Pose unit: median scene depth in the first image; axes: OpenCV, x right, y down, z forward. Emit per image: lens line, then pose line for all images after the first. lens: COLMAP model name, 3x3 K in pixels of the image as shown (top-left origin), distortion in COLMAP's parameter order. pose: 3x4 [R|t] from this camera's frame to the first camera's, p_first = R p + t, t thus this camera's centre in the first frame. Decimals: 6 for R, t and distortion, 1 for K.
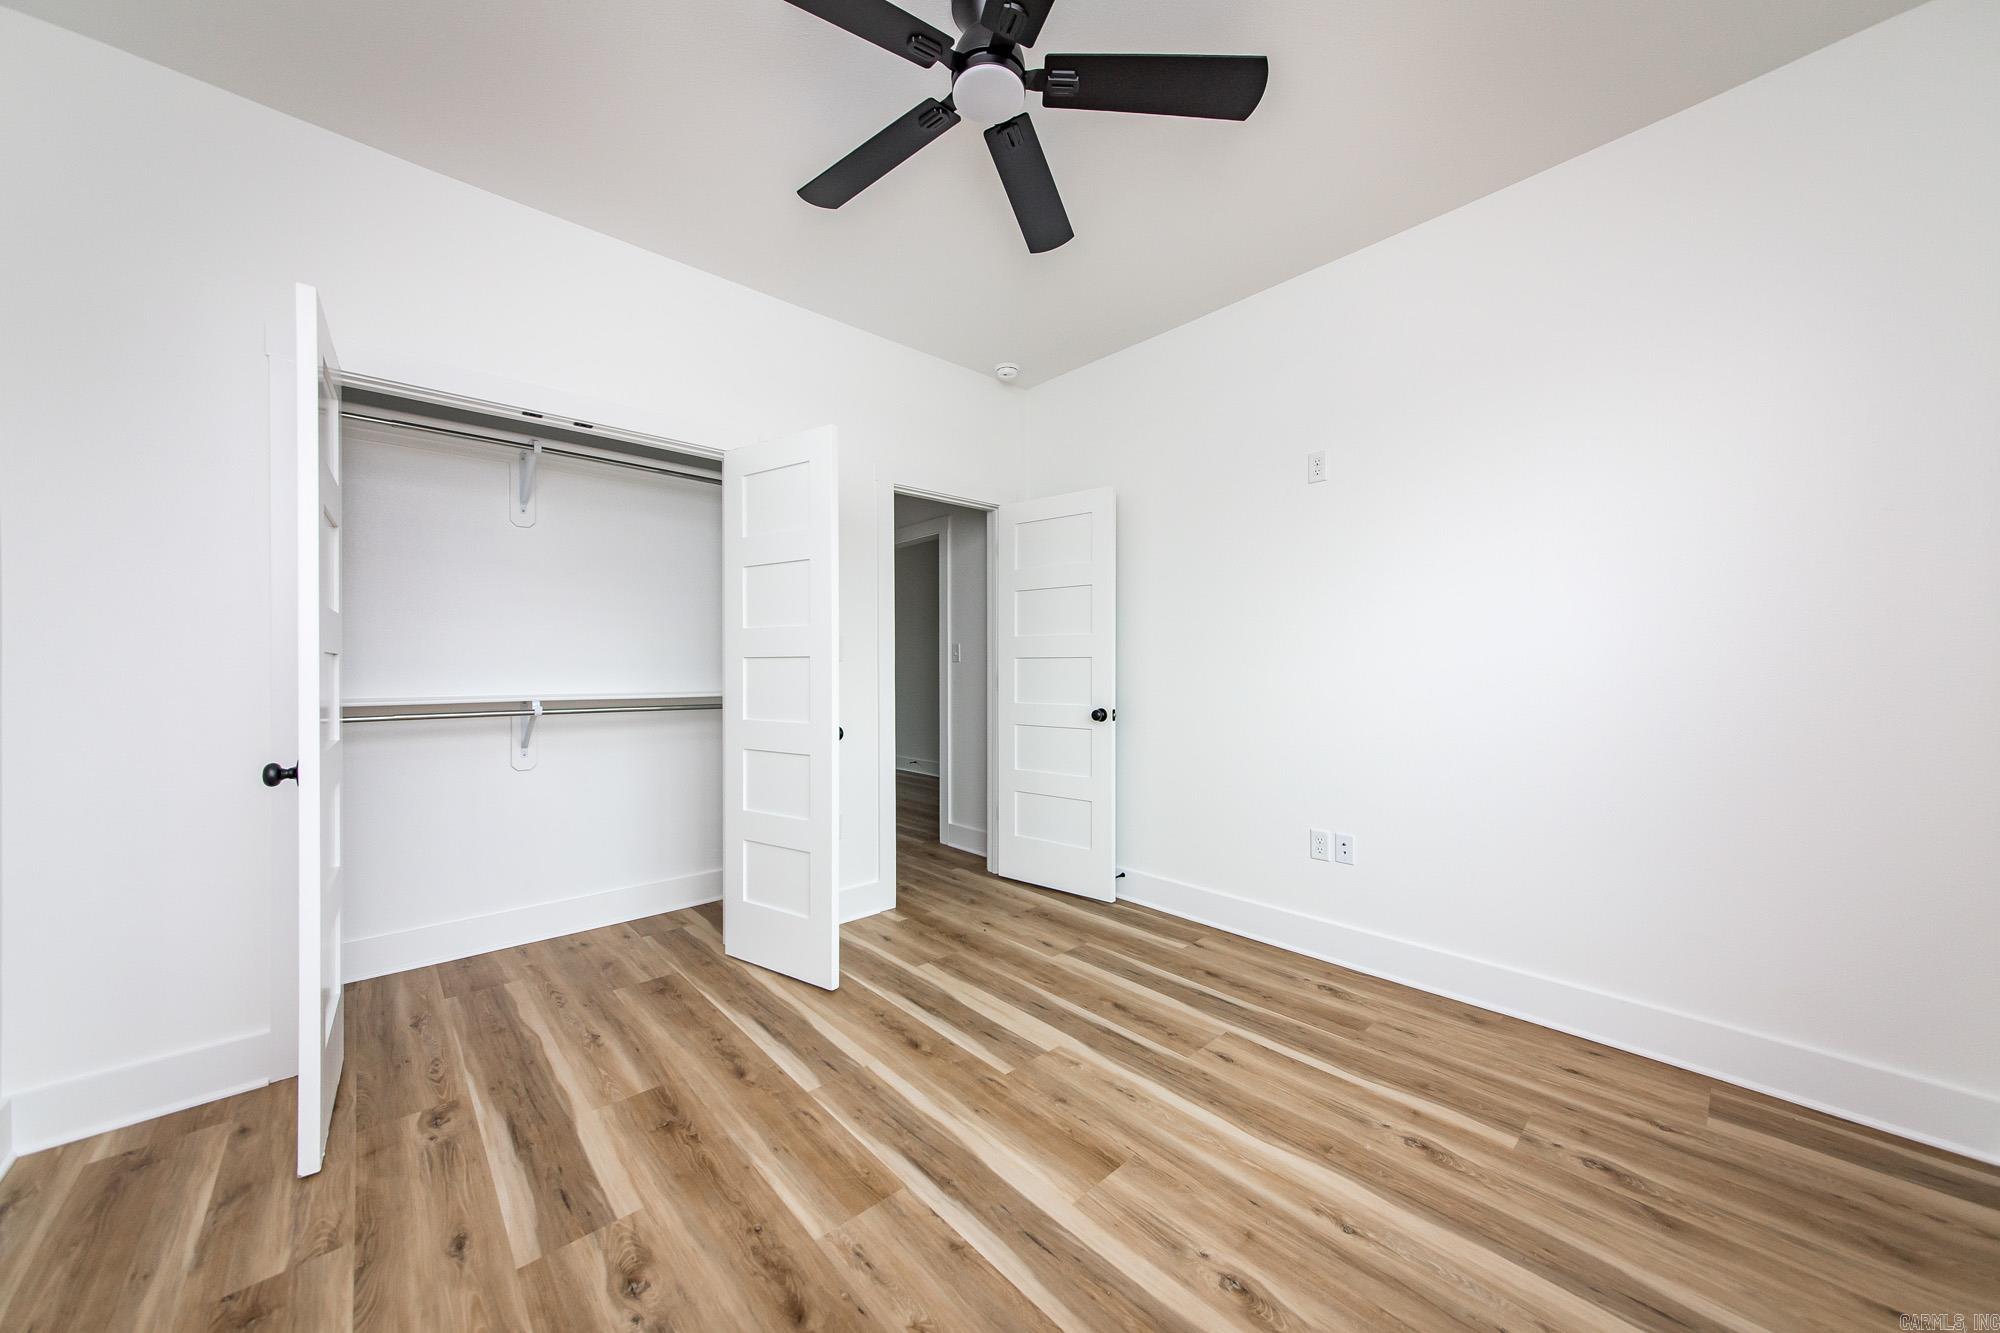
lens RADIAL K [[713.0, 0, 1003.8], [0, 713.0, 675.9], [0, 0, 1]] dist [-0.001791, -0.000156]
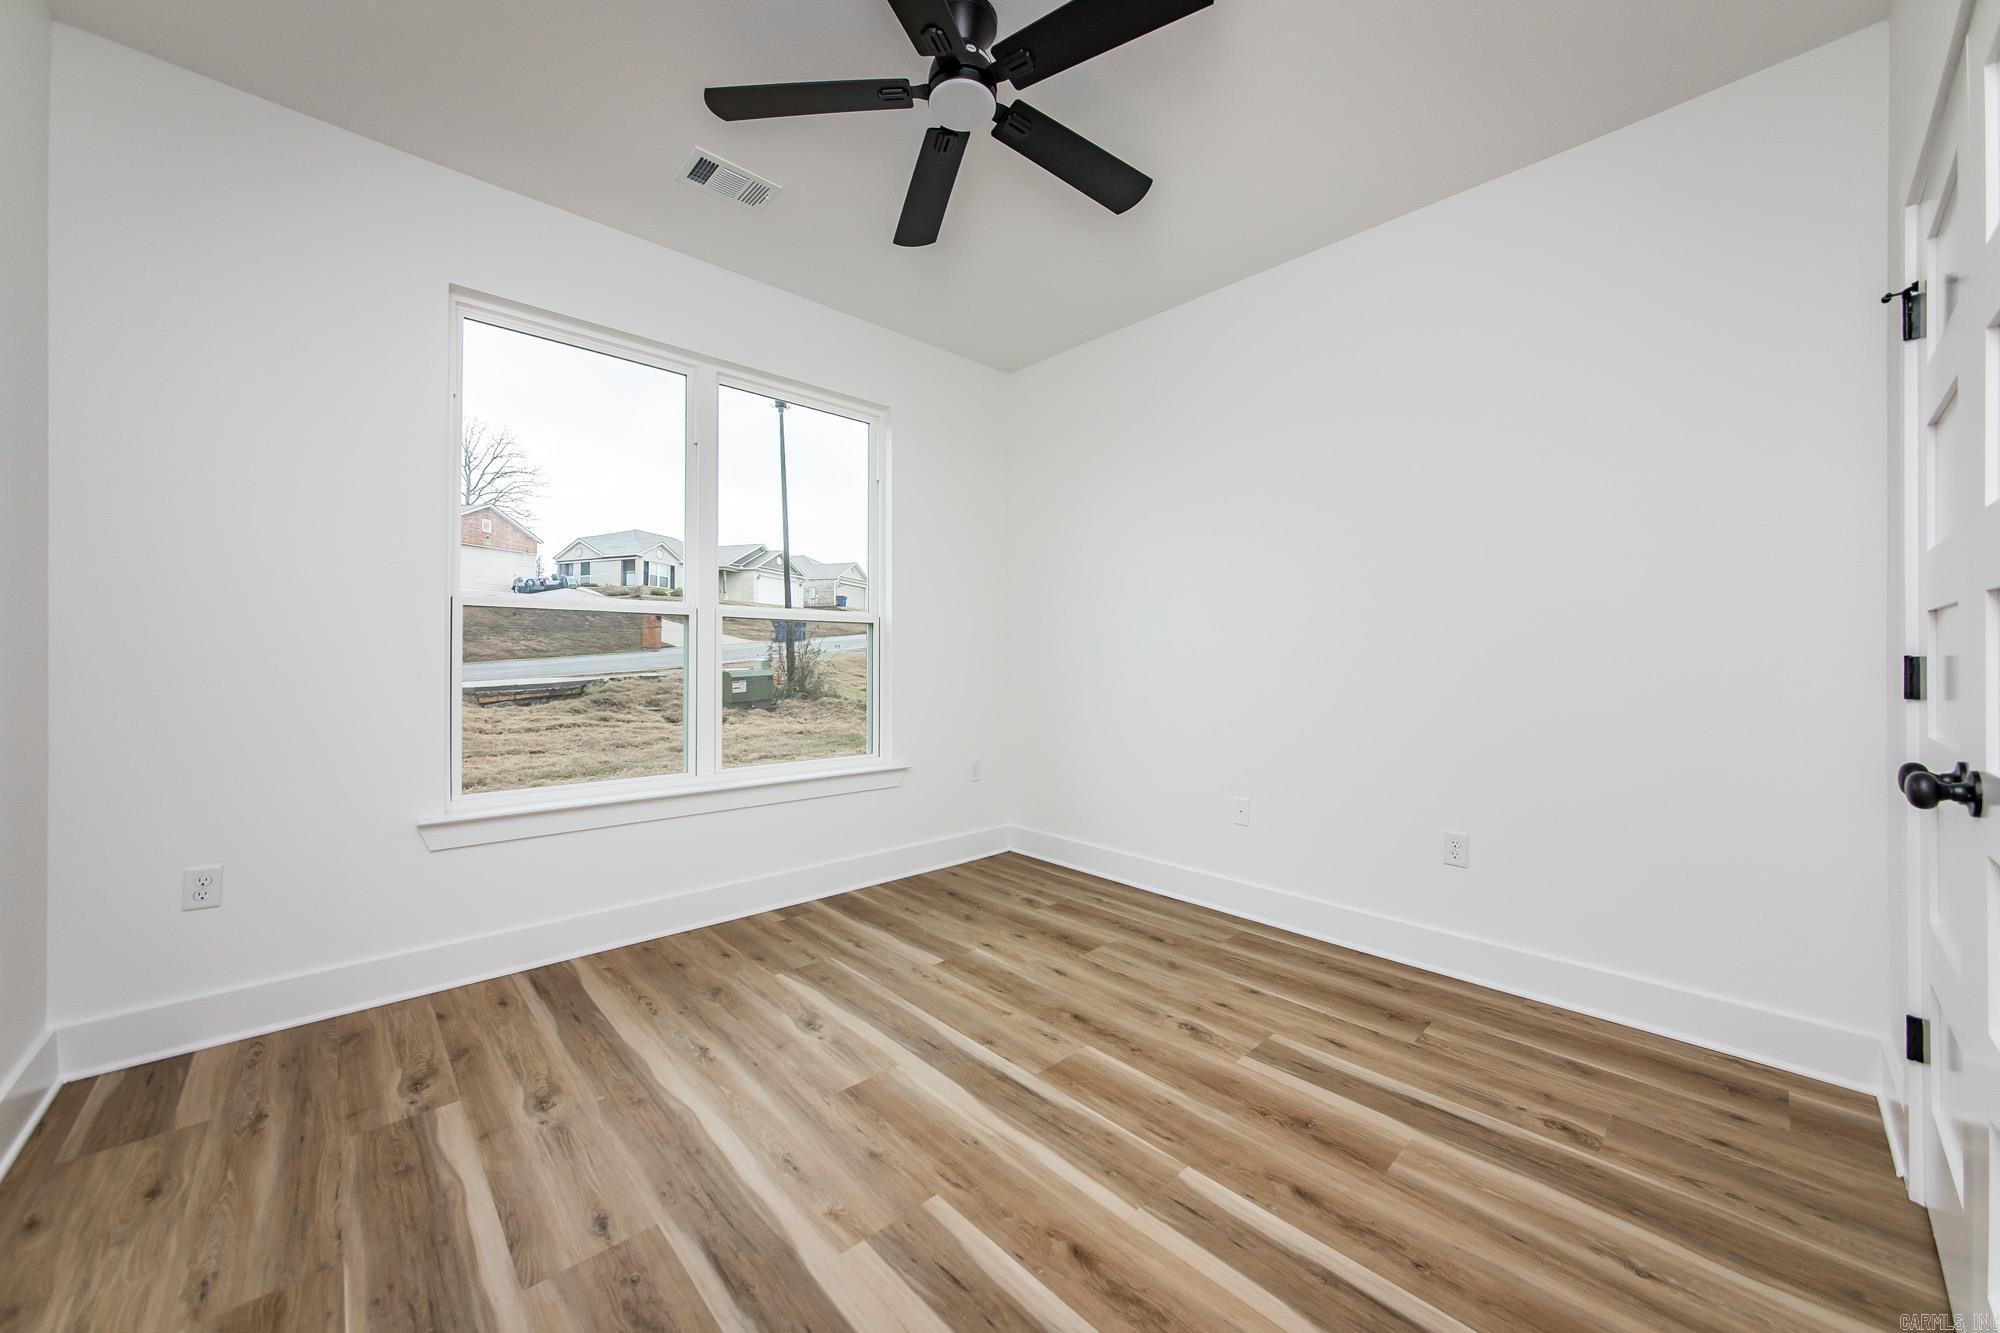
lens RADIAL K [[738.4, 0, 994.5], [0, 738.4, 655.5], [0, 0, 1]] dist [-0.011792, -0.000088]
pose [[-0.999992, 0.001377, 0.003737, -0.067990], [0.001400, 0.999980, 0.006135, 0.007058], [-0.003729, 0.006141, -0.999974, 1.978043]]
